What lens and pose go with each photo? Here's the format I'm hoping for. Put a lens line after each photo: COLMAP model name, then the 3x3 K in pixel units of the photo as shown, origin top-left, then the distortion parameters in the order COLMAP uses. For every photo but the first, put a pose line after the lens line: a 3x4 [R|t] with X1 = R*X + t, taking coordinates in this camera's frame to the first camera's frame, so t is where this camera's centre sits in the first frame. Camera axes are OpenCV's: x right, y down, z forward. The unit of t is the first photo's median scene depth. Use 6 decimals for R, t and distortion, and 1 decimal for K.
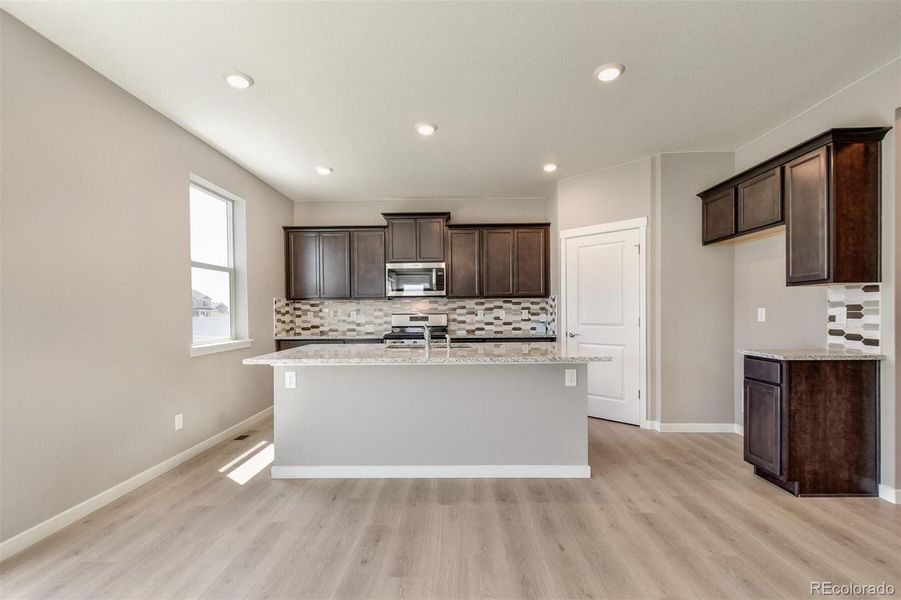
lens RADIAL K [[402.6, 0, 453.4], [0, 402.6, 316.4], [0, 0, 1]] dist [0.000949, 0.000038]
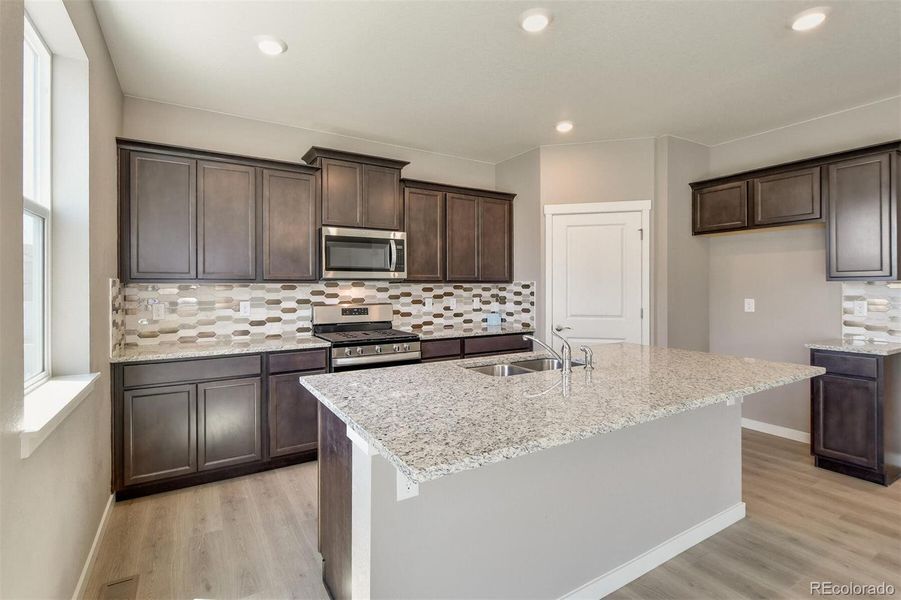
lens RADIAL K [[419.0, 0, 435.2], [0, 419.0, 288.5], [0, 0, 1]] dist [0.000046, -0.000085]
pose [[0.854536, 0.005259, 0.519366, -0.353542], [0.002442, 0.999897, -0.014143, -0.024077], [-0.519387, 0.013354, 0.854435, 0.342328]]
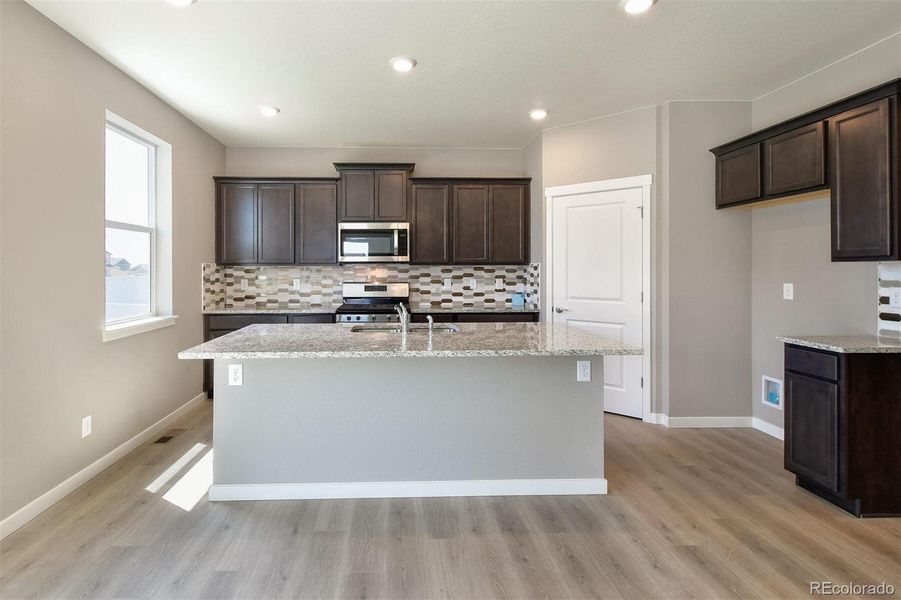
lens RADIAL K [[449.0, 0, 411.0], [0, 449.0, 269.2], [0, 0, 1]] dist [-0.001957, -0.000563]
pose [[0.998799, 0.007884, 0.048367, -0.059683], [-0.007194, 0.999870, -0.014439, -0.022438], [-0.048474, 0.014074, 0.998725, 0.058360]]
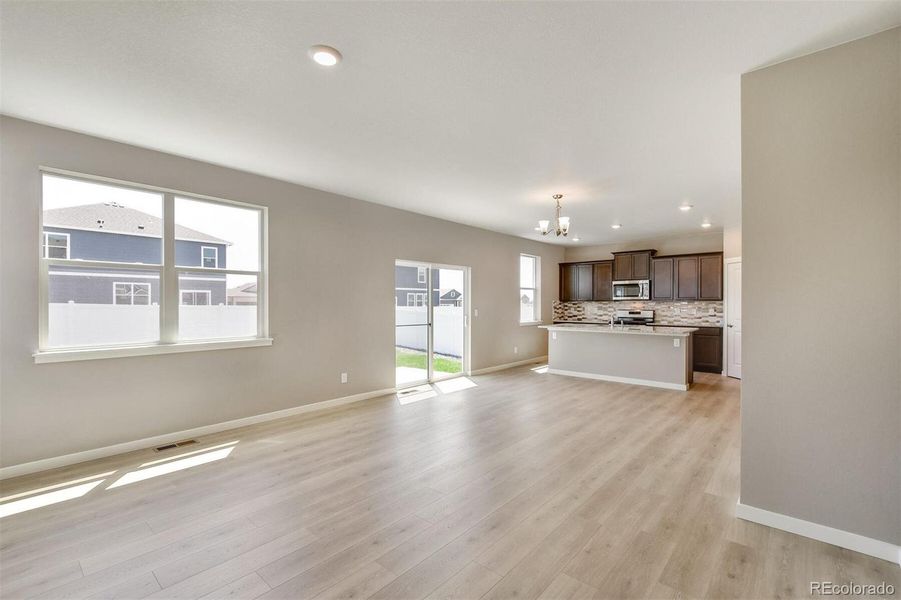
lens RADIAL K [[397.4, 0, 450.5], [0, 397.4, 304.3], [0, 0, 1]] dist [-0.000067, -0.000092]
pose [[0.761528, 0.011593, -0.648028, 0.418431], [-0.015656, 0.999877, -0.000511, -0.018134], [0.647943, 0.010535, 0.761616, -0.781779]]
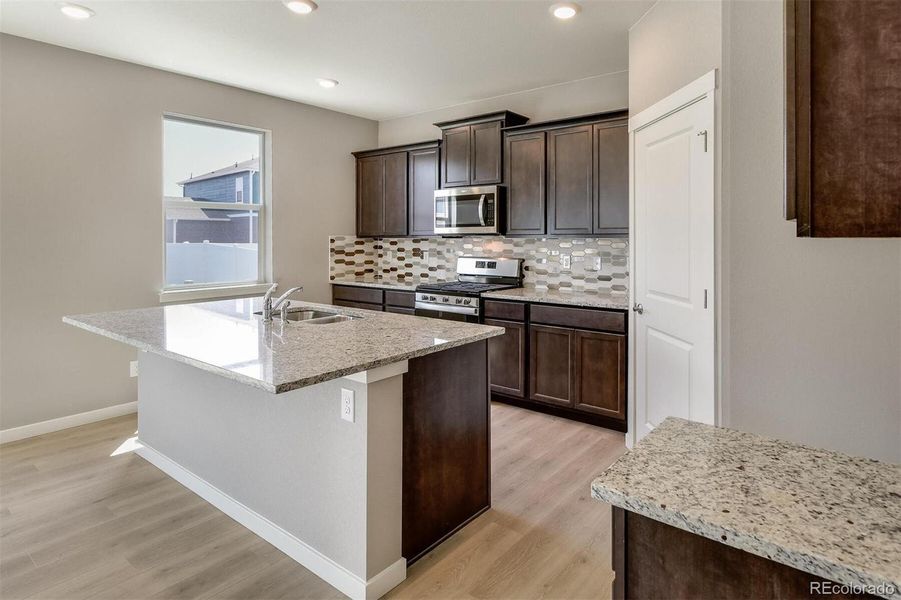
lens RADIAL K [[493.2, 0, 528.5], [0, 493.2, 235.5], [0, 0, 1]] dist [0.000861, -0.000213]
pose [[0.828750, 0.007056, -0.559574, 0.489015], [-0.015951, 0.999812, -0.011017, -0.039615], [0.559391, 0.018056, 0.828707, 0.333432]]
